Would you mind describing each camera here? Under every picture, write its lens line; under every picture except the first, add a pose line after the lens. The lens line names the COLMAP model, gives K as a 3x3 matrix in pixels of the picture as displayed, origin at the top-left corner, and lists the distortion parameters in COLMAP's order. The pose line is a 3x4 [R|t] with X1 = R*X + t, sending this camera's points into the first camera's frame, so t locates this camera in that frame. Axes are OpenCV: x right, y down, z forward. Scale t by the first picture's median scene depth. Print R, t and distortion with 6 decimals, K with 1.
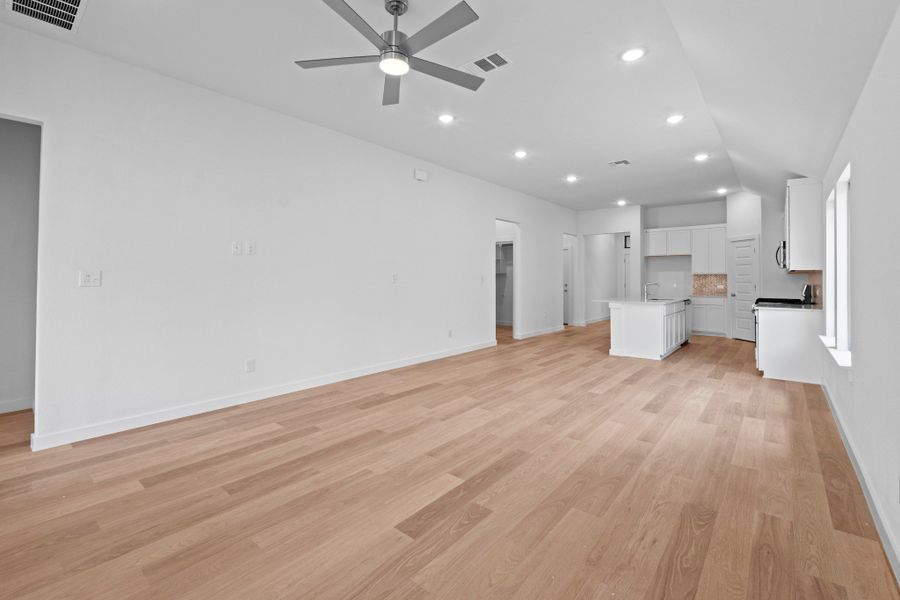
lens RADIAL K [[389.6, 0, 442.1], [0, 389.6, 280.6], [0, 0, 1]] dist [-0.010707, 0.001953]
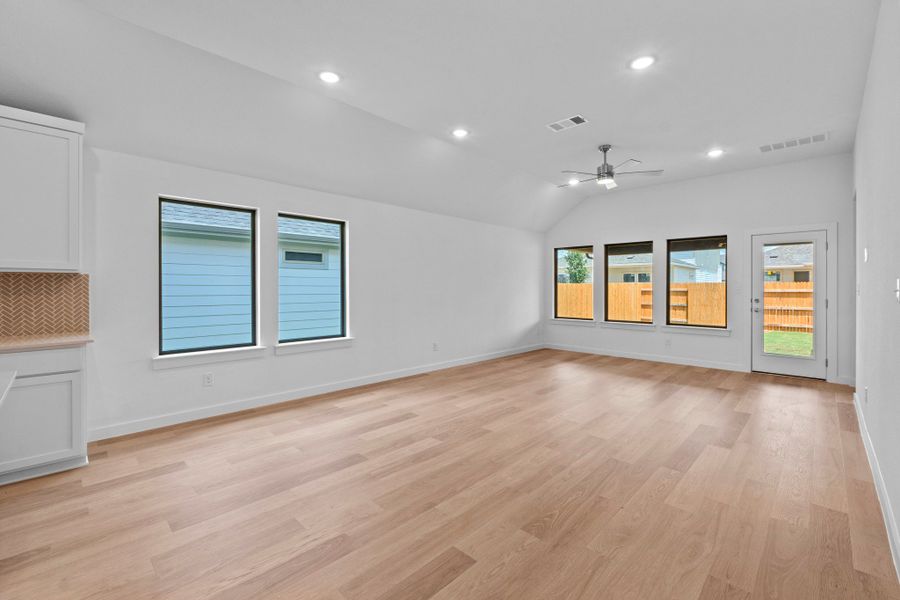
lens RADIAL K [[389.6, 0, 448.2], [0, 389.6, 291.1], [0, 0, 1]] dist [-0.010707, 0.001953]
pose [[-0.998307, -0.000528, 0.058158, 0.409120], [0.000146, 0.999933, 0.011598, -0.009897], [-0.058160, 0.011587, -0.998240, 2.209586]]
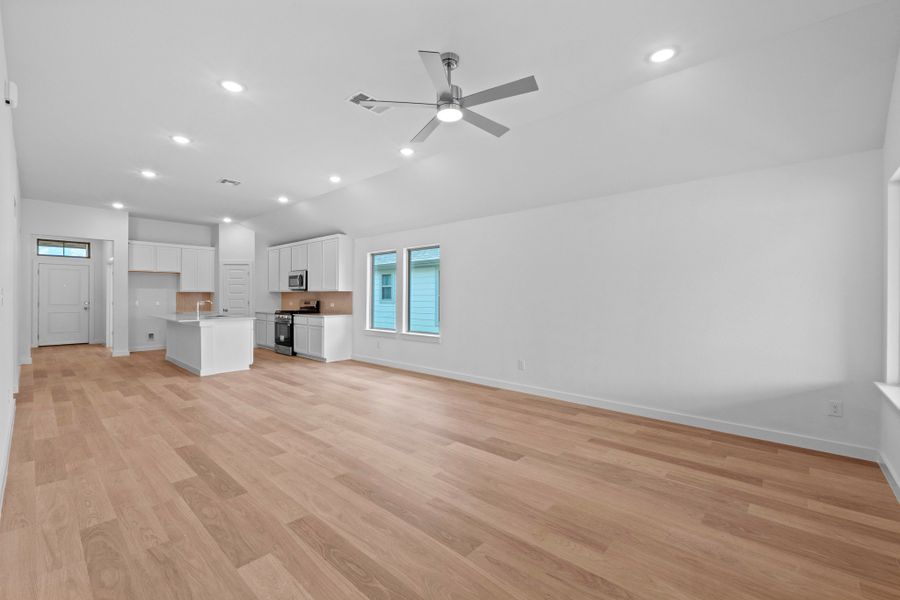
lens RADIAL K [[389.6, 0, 451.3], [0, 389.6, 298.2], [0, 0, 1]] dist [-0.010707, 0.001953]
pose [[0.026881, -0.001915, 0.999637, -0.951908], [0.000705, 0.999998, 0.001897, -0.002182], [-0.999638, 0.000654, 0.026883, 0.698746]]
